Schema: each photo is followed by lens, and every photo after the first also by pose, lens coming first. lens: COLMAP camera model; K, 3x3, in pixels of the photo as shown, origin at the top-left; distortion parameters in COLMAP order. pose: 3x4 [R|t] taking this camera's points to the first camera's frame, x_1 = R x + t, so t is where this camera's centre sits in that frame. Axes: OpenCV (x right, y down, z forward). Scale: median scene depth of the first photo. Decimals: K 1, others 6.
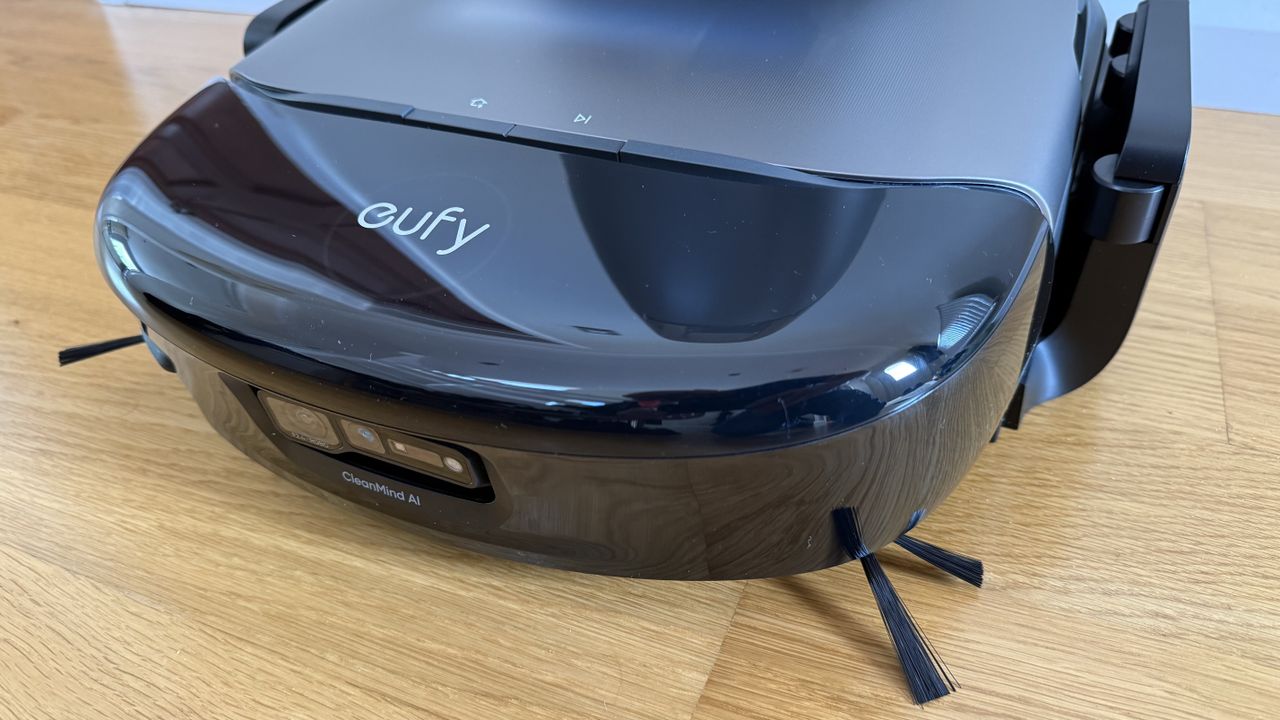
lens RADIAL K [[866.2, 0, 620.7], [0, 866.2, 371.3], [0, 0, 1]] dist [0.034427, -0.000427]
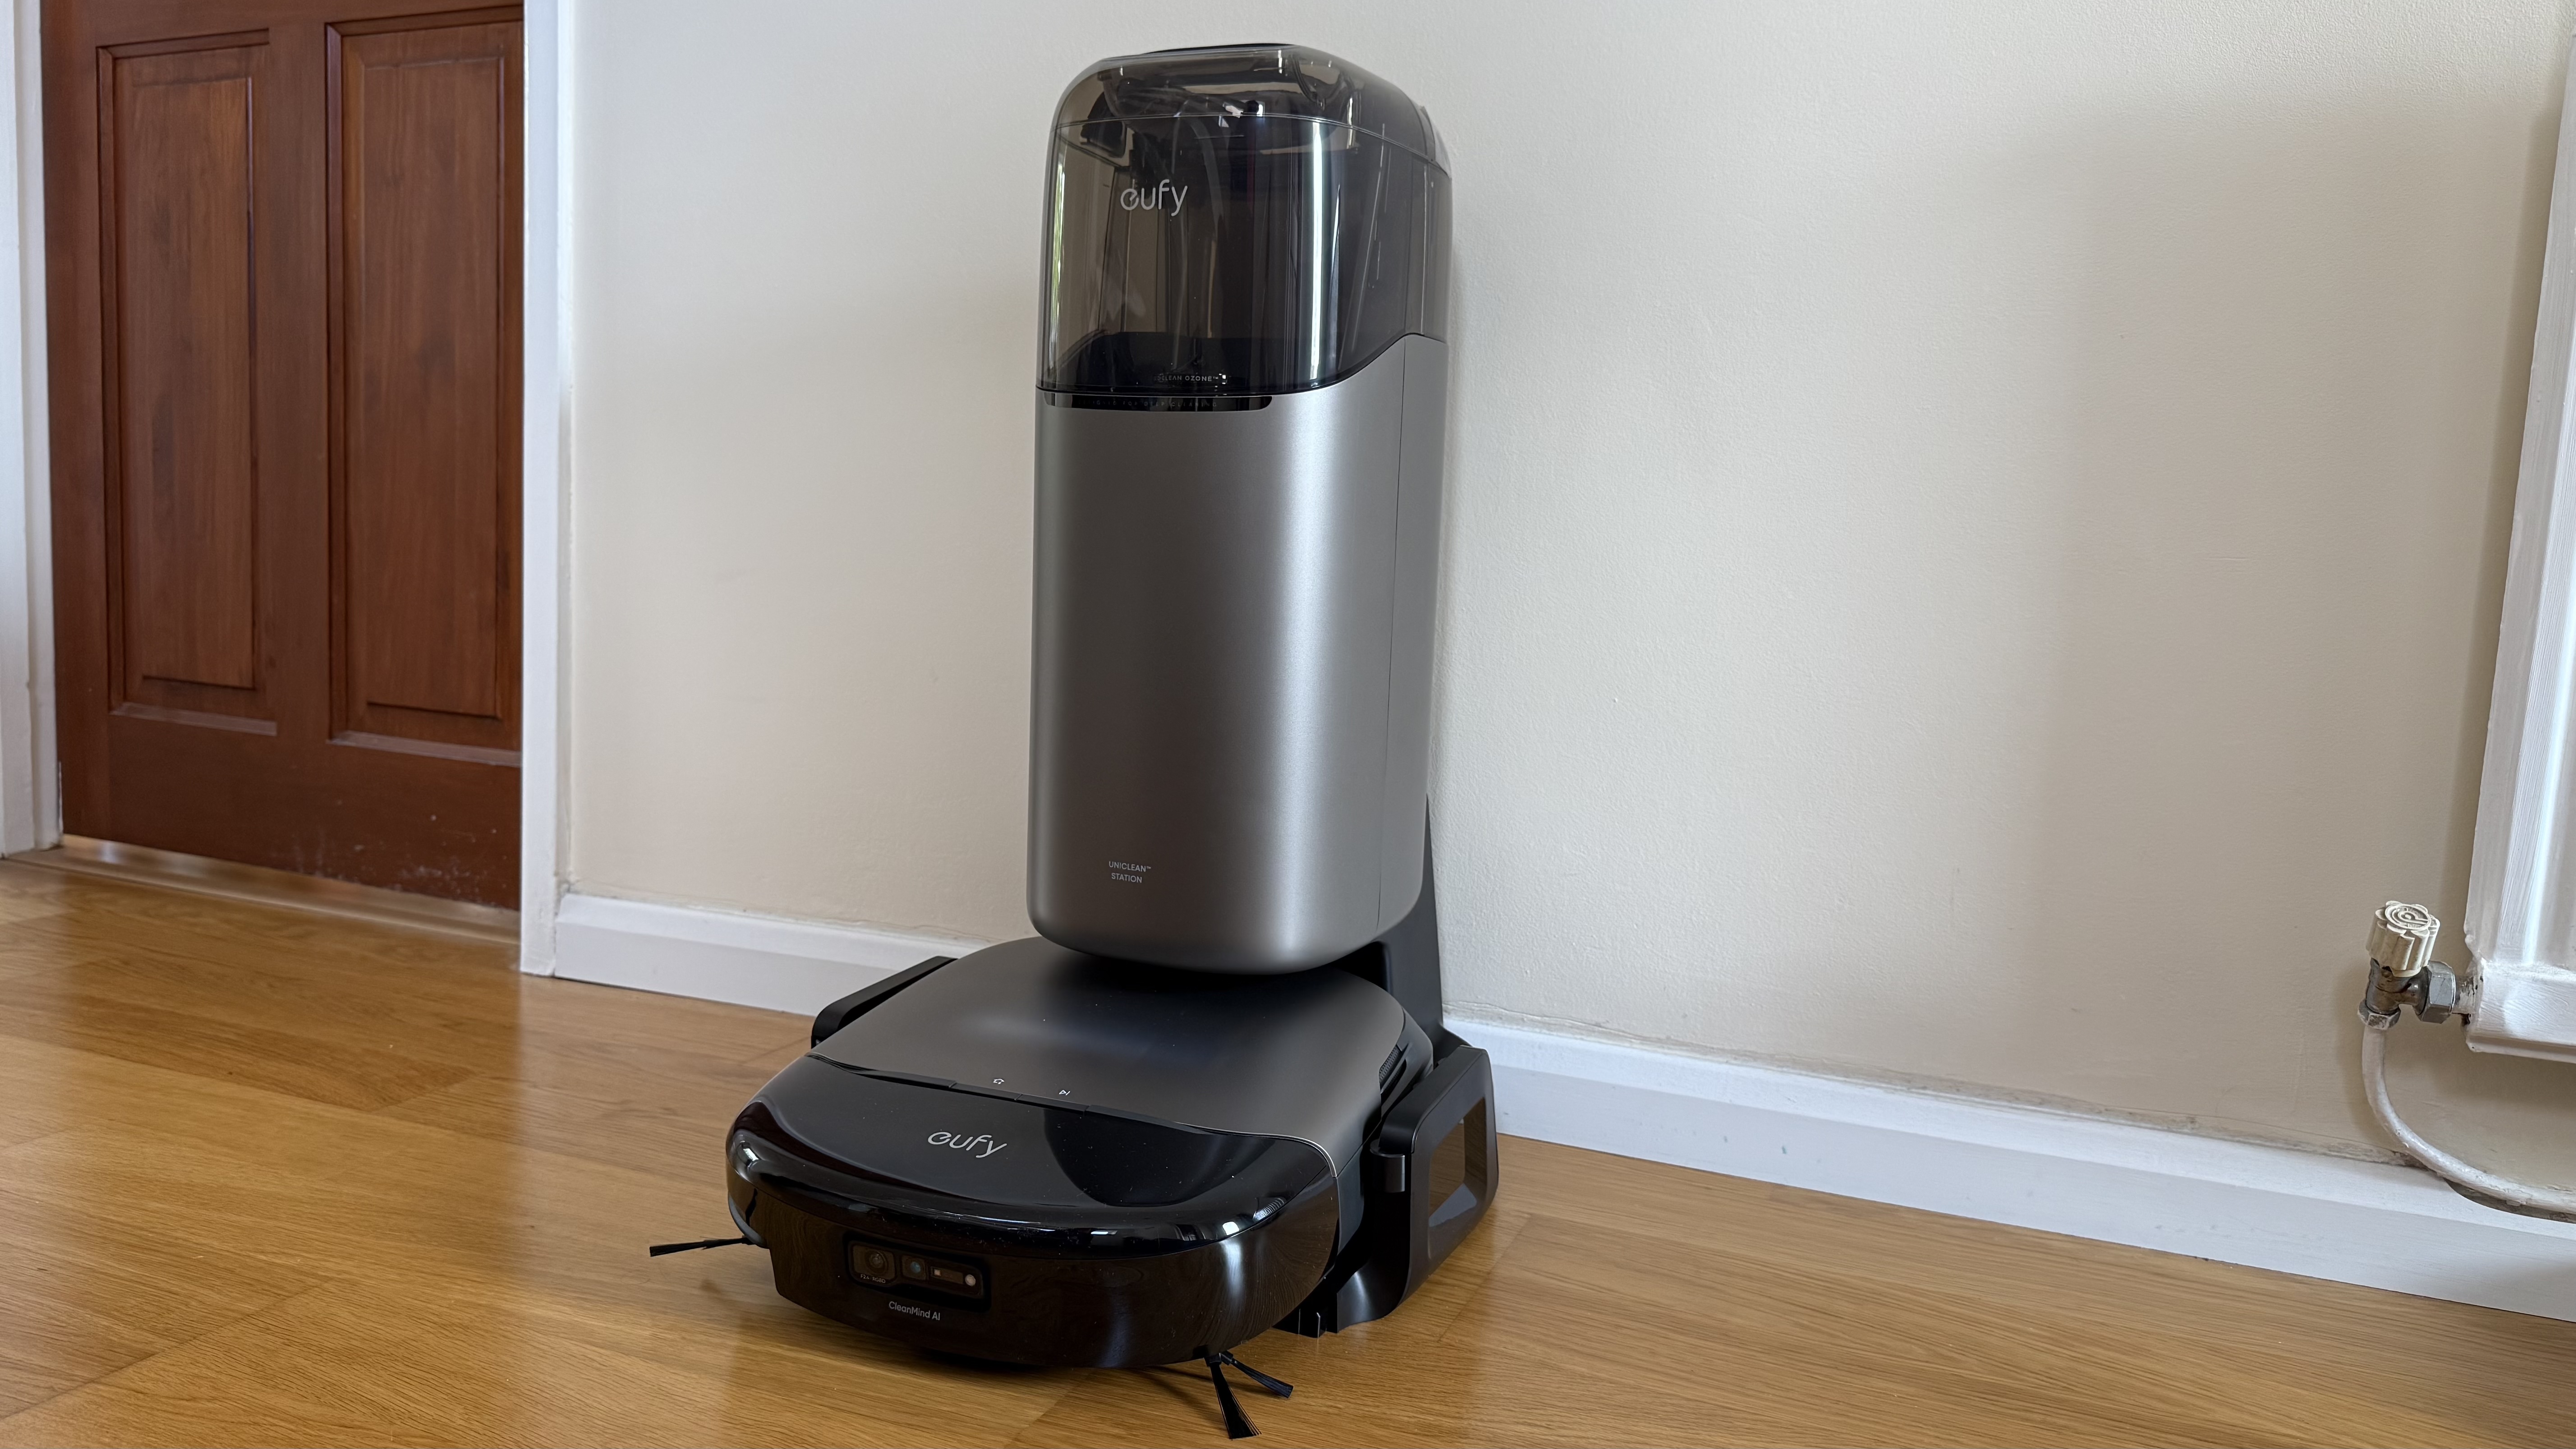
lens RADIAL K [[1743.1, 0, 1249.2], [0, 1743.1, 747.2], [0, 0, 1]] dist [0.034427, -0.000427]
pose [[0.993981, 0.073354, 0.081373, -0.002699], [-0.023903, 0.870073, -0.492343, 0.816663], [-0.106916, 0.487434, 0.866589, -2.393321]]
